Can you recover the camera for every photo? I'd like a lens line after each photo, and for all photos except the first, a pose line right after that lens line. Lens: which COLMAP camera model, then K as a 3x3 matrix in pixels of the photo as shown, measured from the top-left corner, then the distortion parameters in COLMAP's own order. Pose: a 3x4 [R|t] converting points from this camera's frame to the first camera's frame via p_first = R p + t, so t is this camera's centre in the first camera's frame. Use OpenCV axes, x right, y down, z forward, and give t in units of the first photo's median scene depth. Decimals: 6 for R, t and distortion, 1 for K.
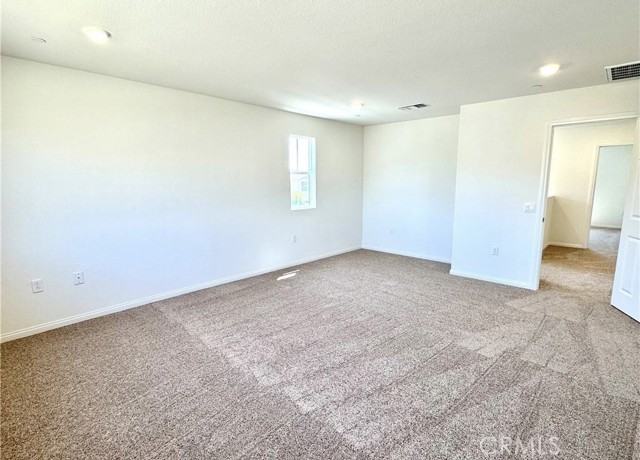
lens RADIAL K [[322.6, 0, 317.8], [0, 322.6, 230.9], [0, 0, 1]] dist [-0.011979, 0.001208]
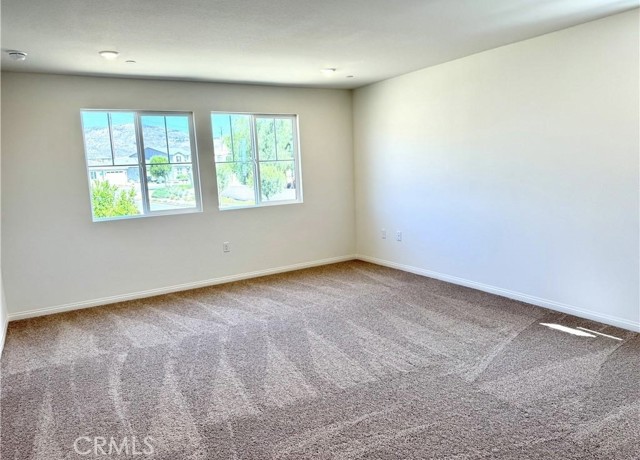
lens RADIAL K [[448.9, 0, 322.4], [0, 448.9, 226.1], [0, 0, 1]] dist [0.061170, -0.080202]
pose [[-0.258263, 0.142988, -0.955434, 0.728399], [-0.113414, 0.977660, 0.176971, -0.120622], [0.959394, 0.154065, -0.236276, 0.769485]]
